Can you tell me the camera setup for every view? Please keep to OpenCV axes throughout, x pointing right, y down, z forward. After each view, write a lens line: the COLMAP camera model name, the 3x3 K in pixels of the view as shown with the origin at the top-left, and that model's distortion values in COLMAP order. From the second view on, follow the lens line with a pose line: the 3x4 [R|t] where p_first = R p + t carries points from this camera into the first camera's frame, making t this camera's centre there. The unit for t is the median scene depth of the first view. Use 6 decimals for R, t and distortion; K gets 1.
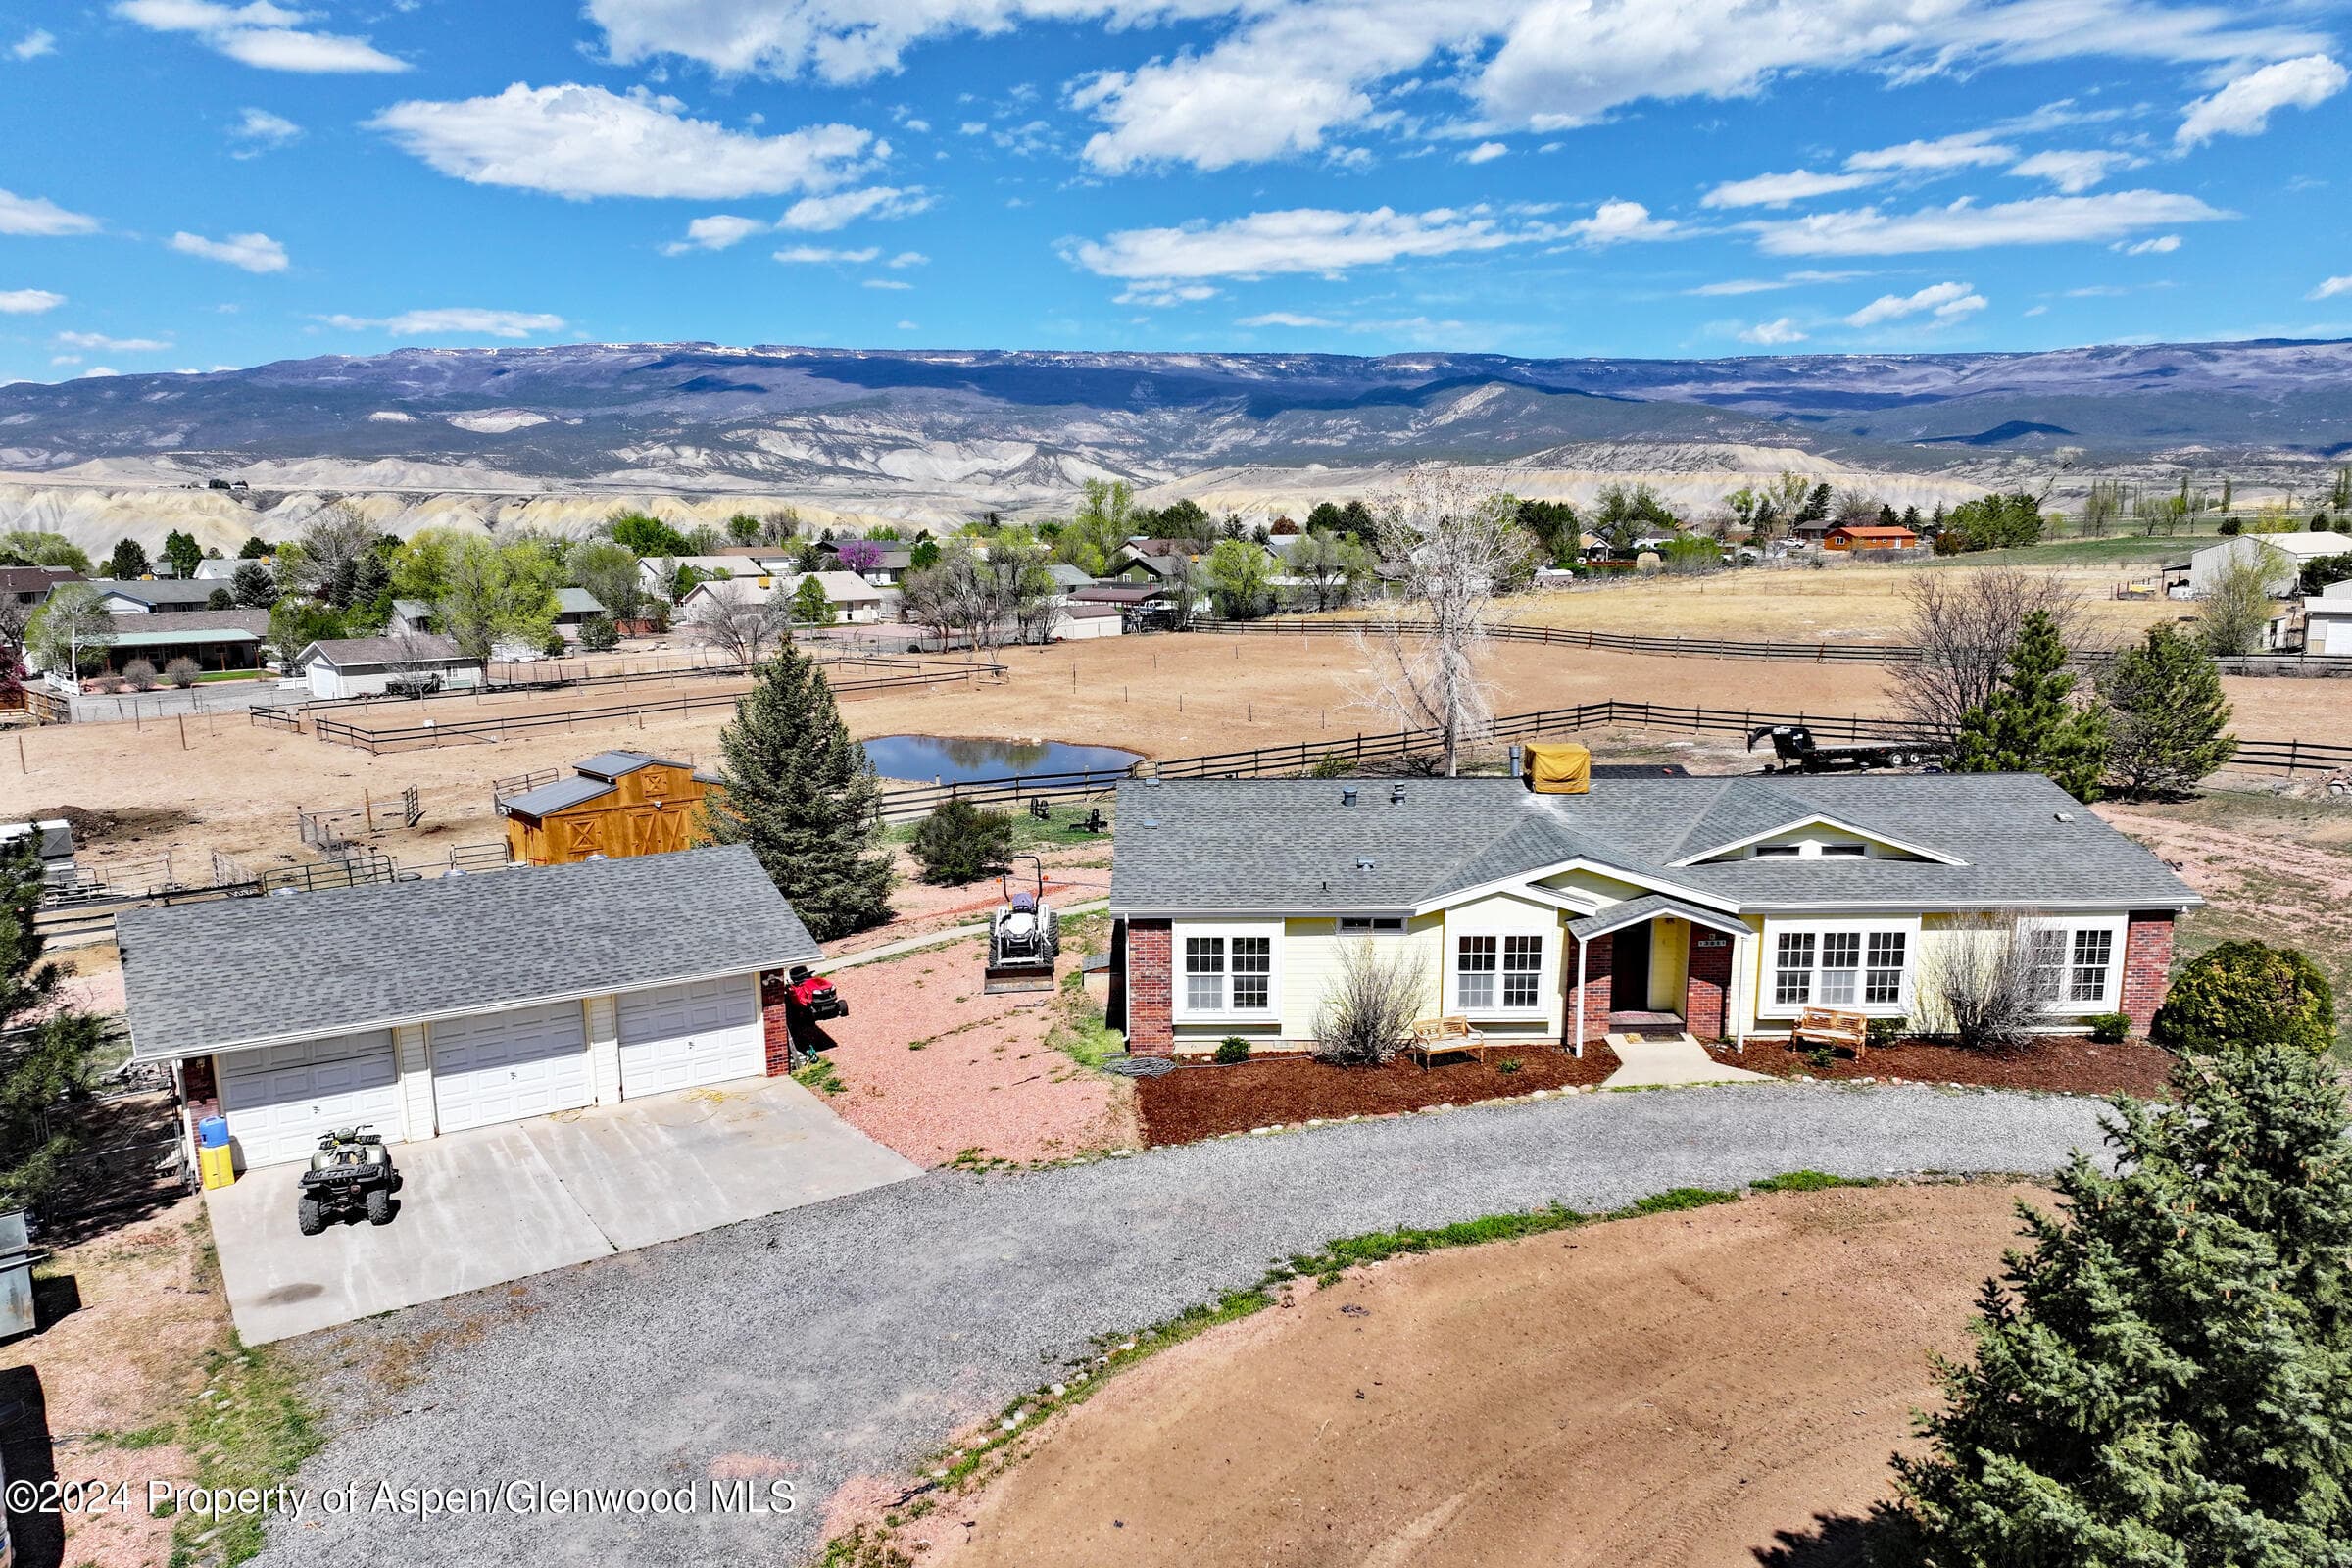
lens RADIAL K [[1705.8, 0, 1210.7], [0, 1705.8, 844.5], [0, 0, 1]] dist [0.004203, 0.004742]
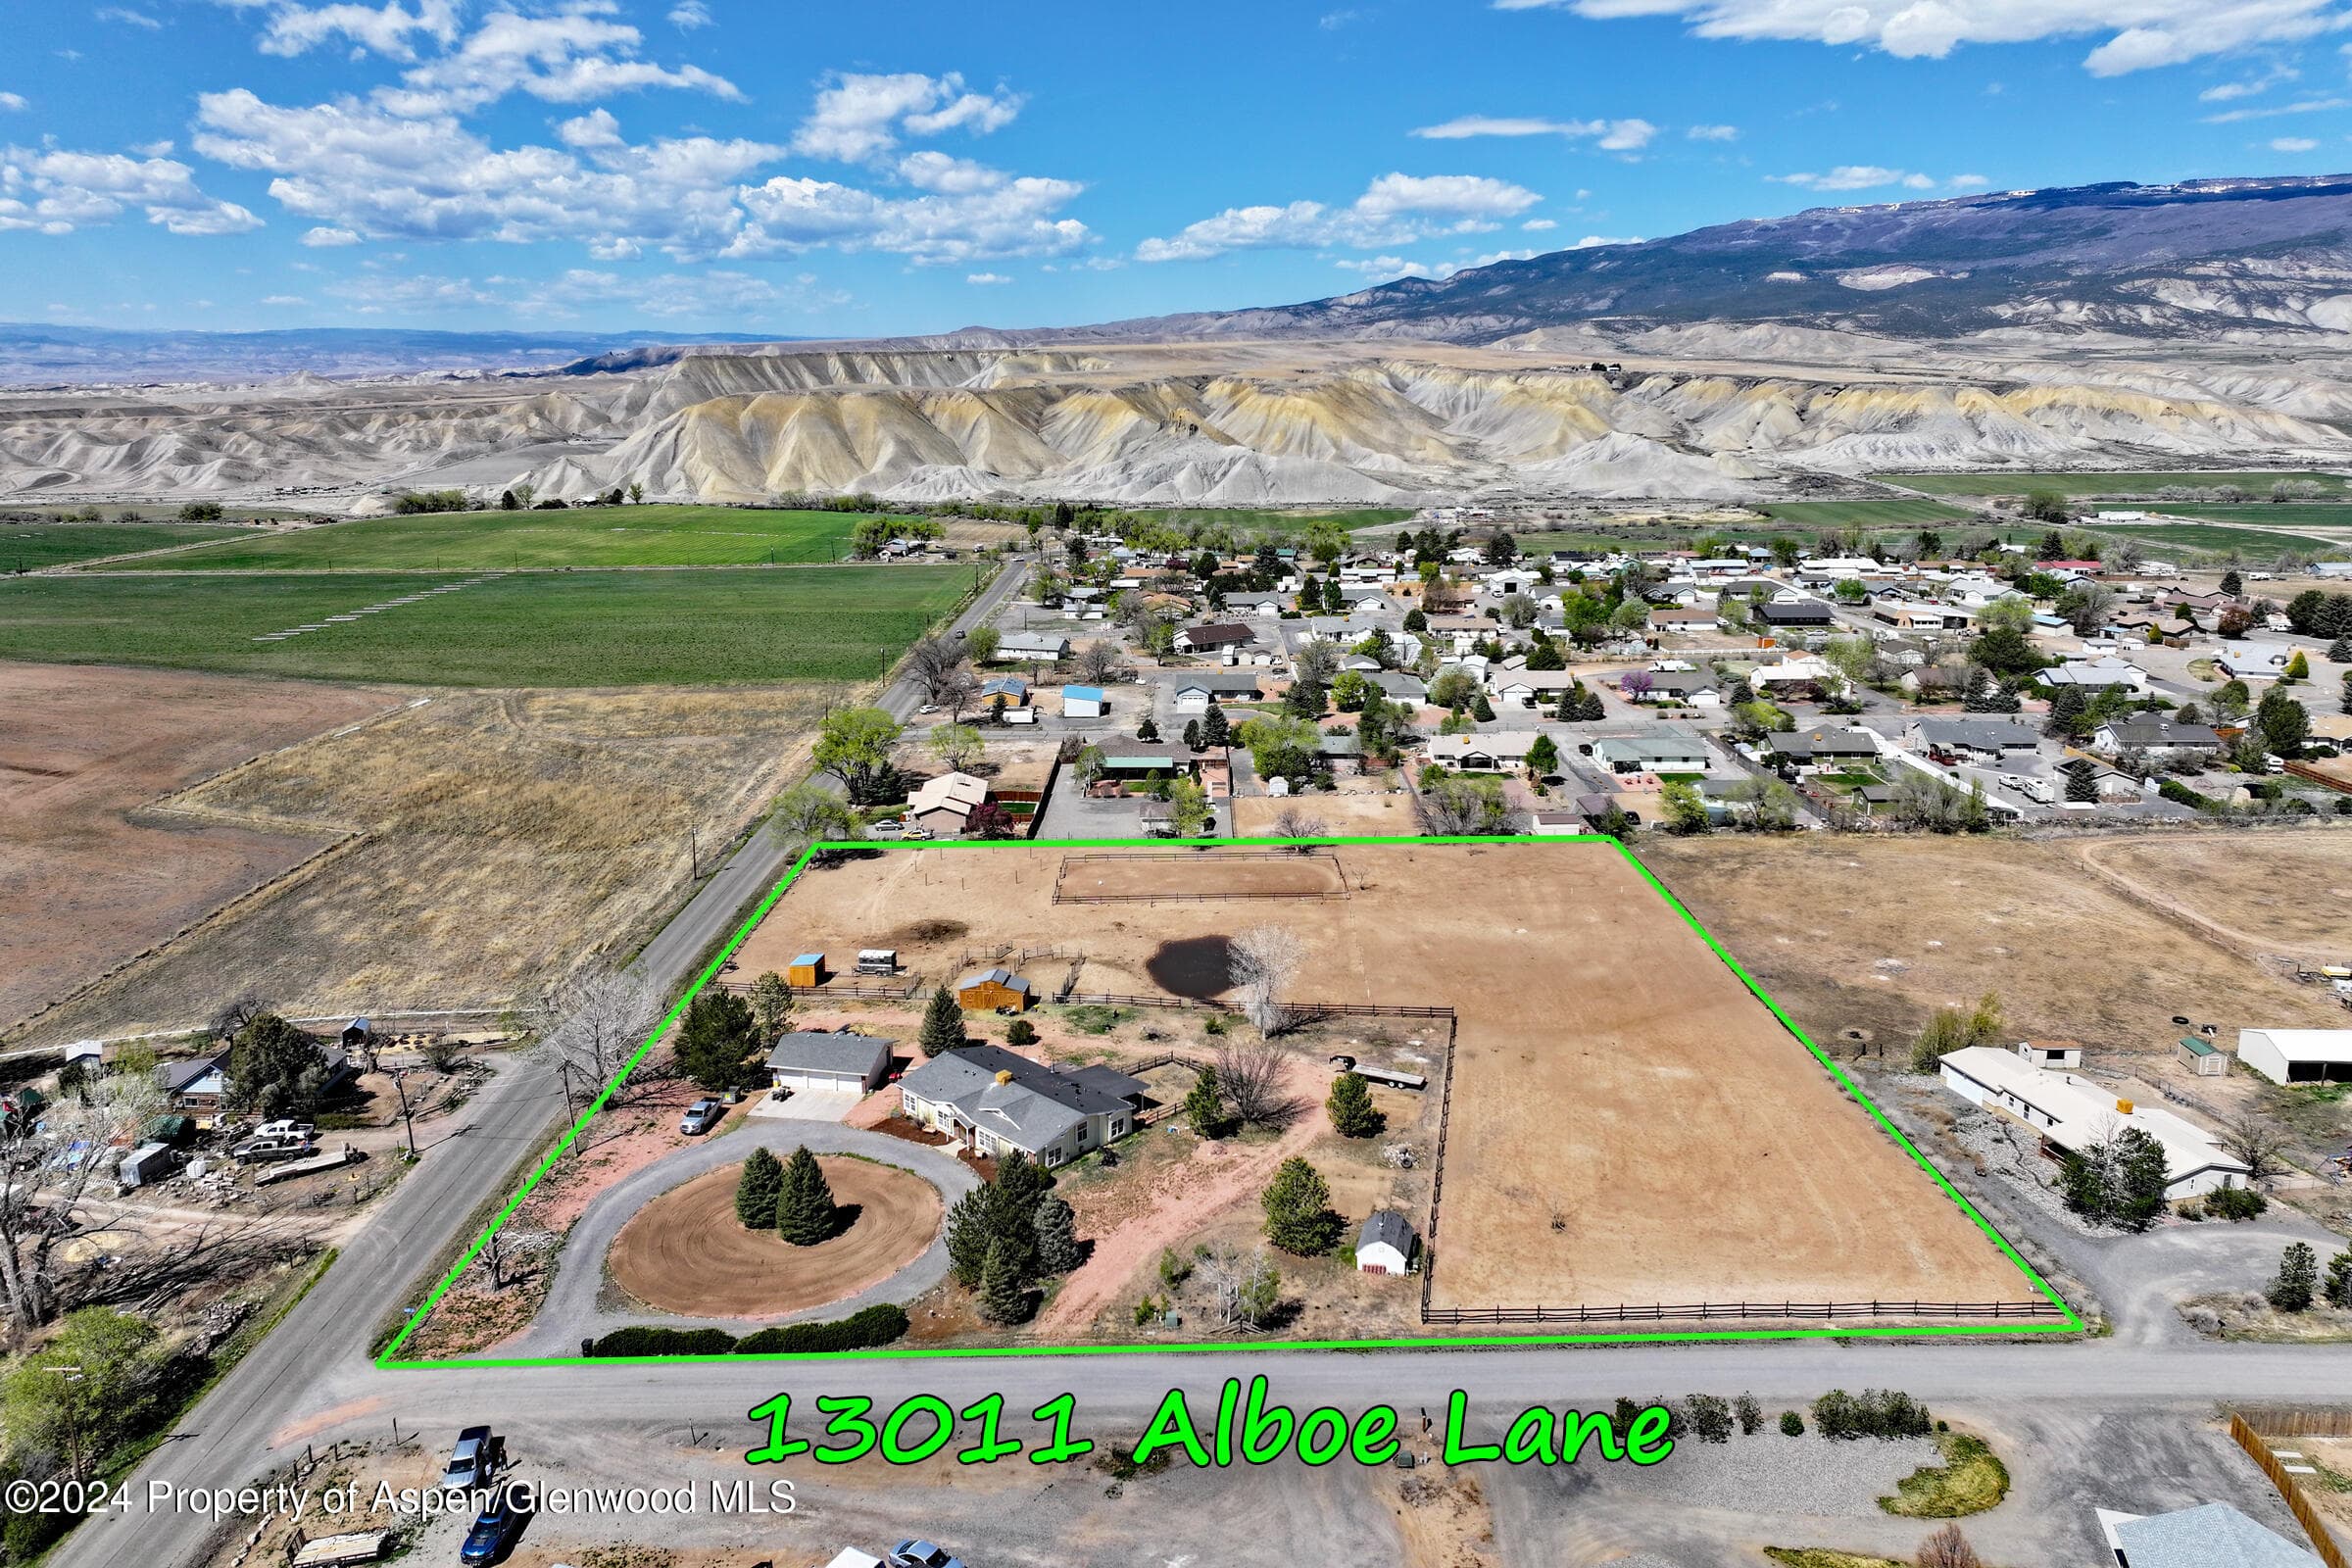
lens RADIAL K [[1649.6, 0, 1171.9], [0, 1649.6, 693.5], [0, 0, 1]] dist [0.004898, 0.003471]
pose [[0.701877, 0.144039, -0.697582, 1.021899], [-0.135491, 0.988458, 0.067775, -0.420821], [0.699293, 0.046946, 0.713292, -0.545453]]
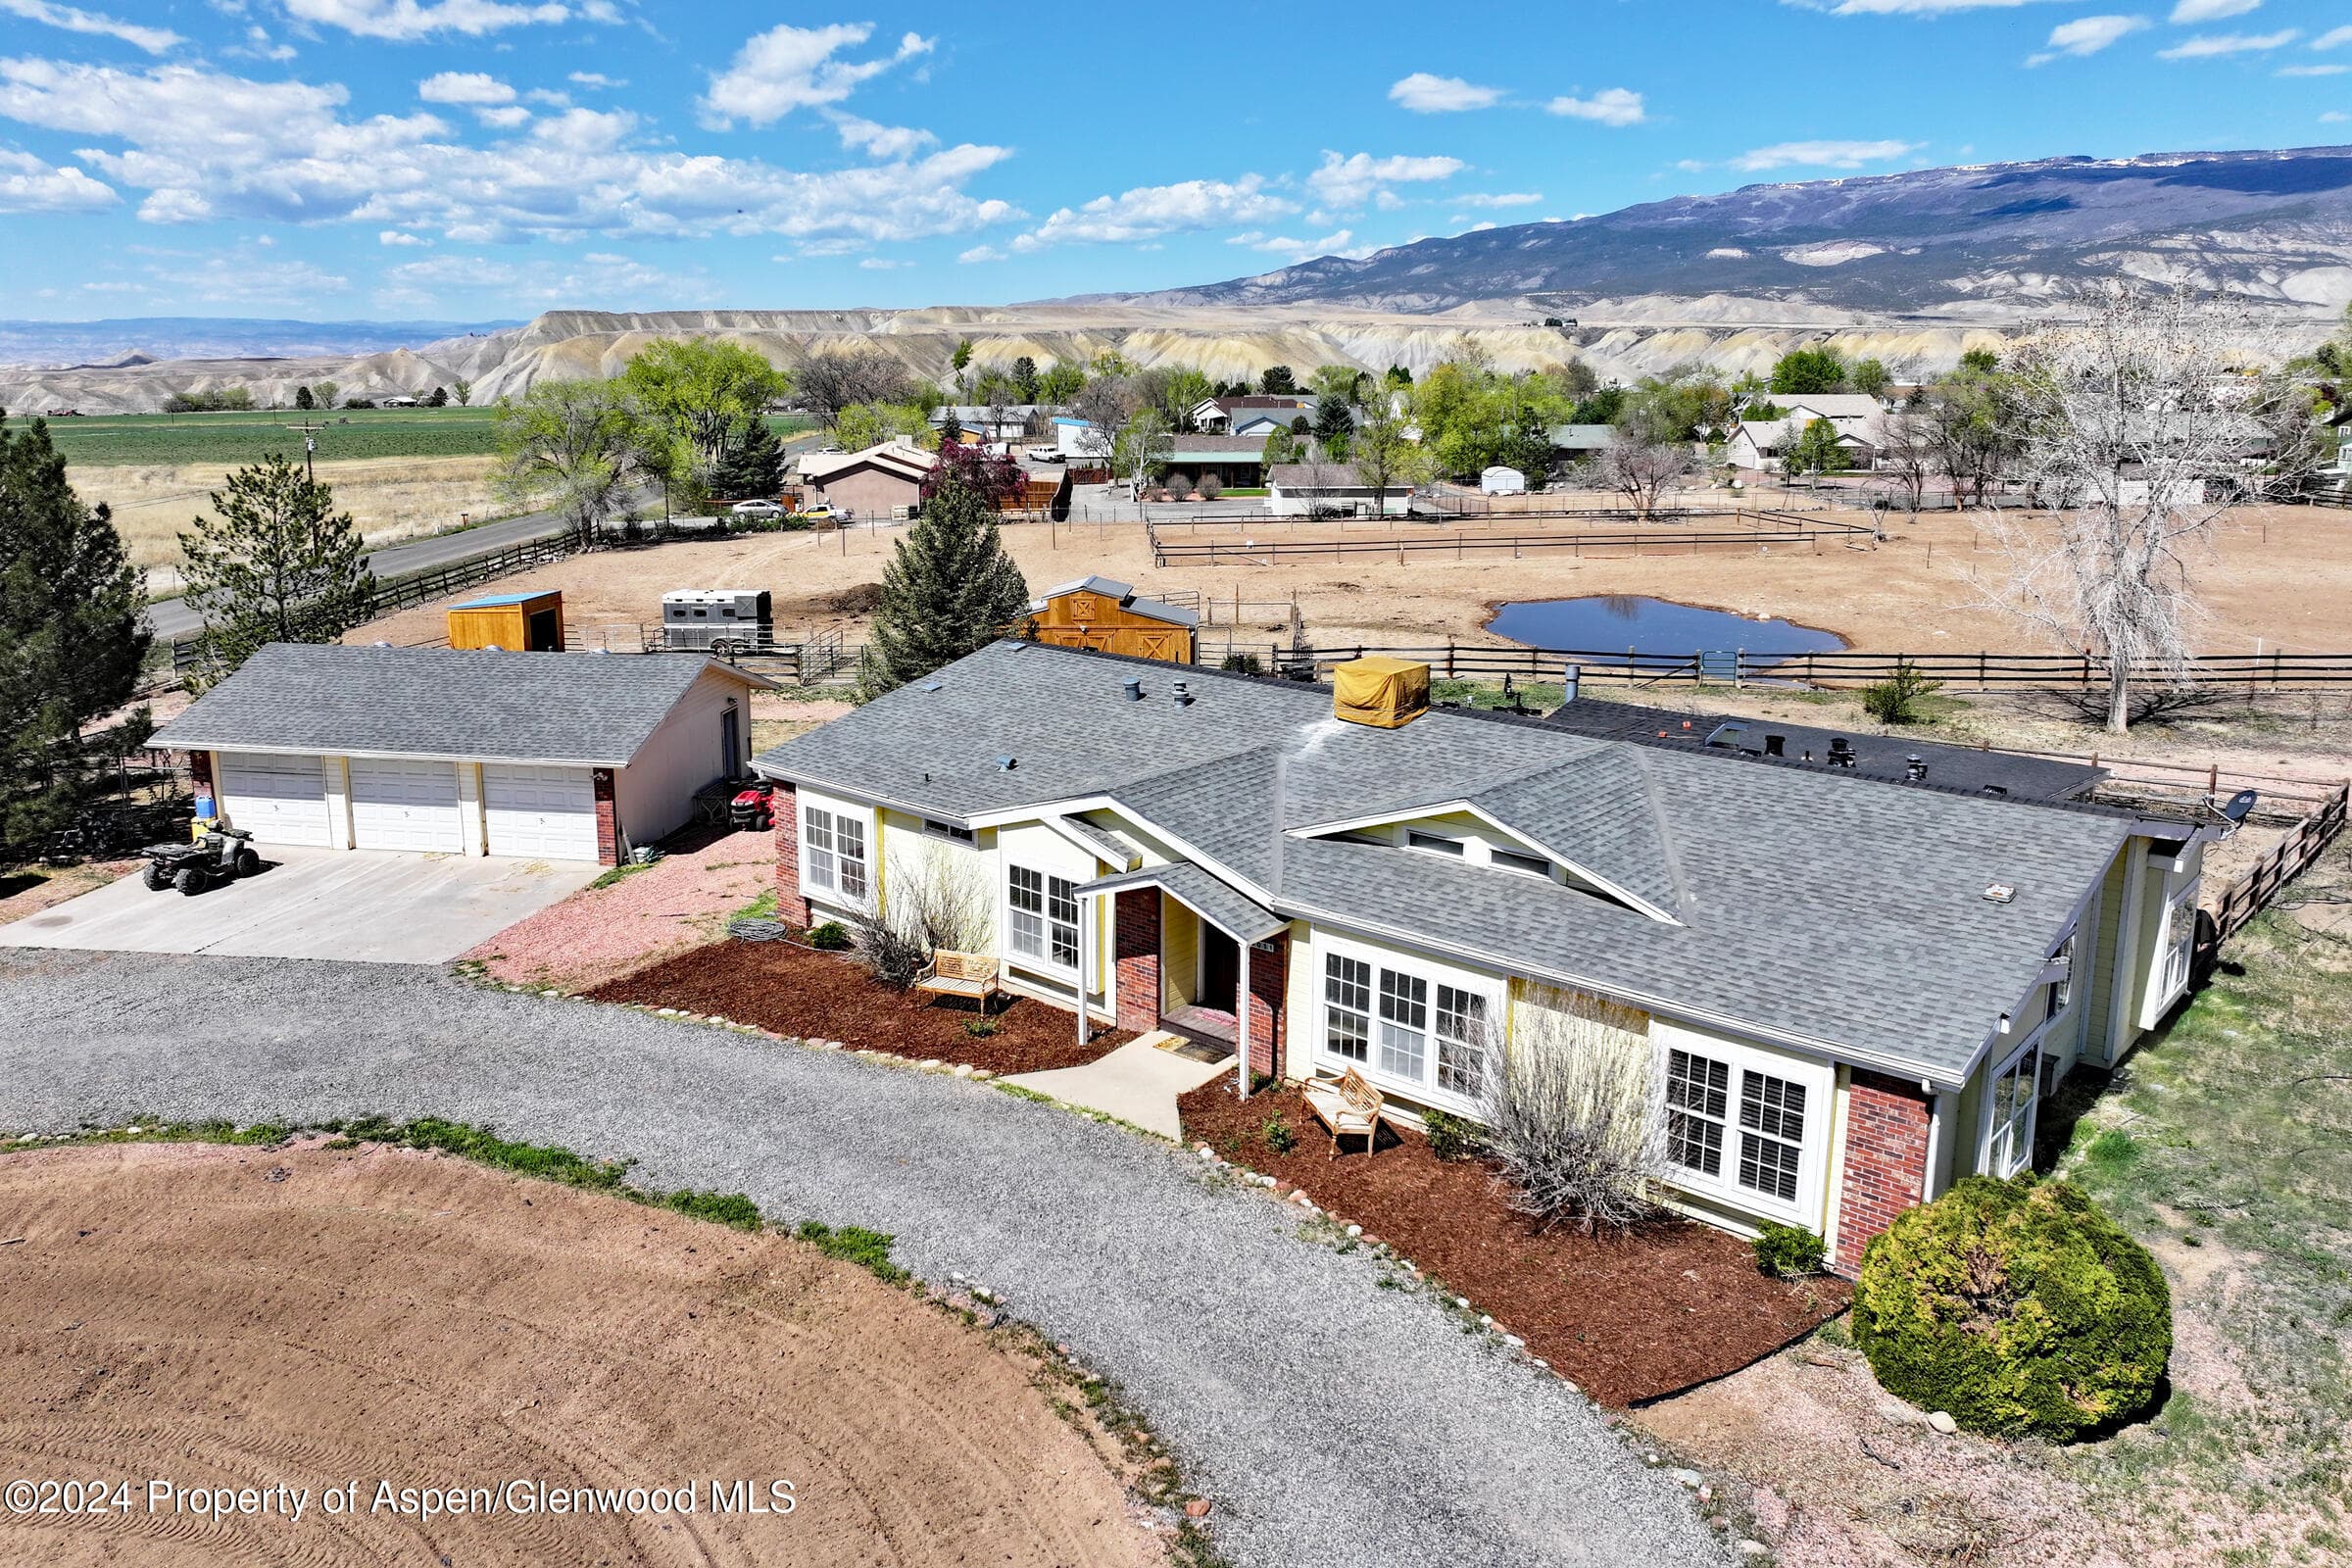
lens RADIAL K [[1738.3, 0, 1103.9], [0, 1738.3, 693.4], [0, 0, 1]] dist [-0.002839, 0.012877]
pose [[0.715038, 0.135227, -0.685882, 0.197517], [-0.132024, 0.989579, 0.057467, -0.022025], [0.686506, 0.049462, 0.725440, 0.108613]]
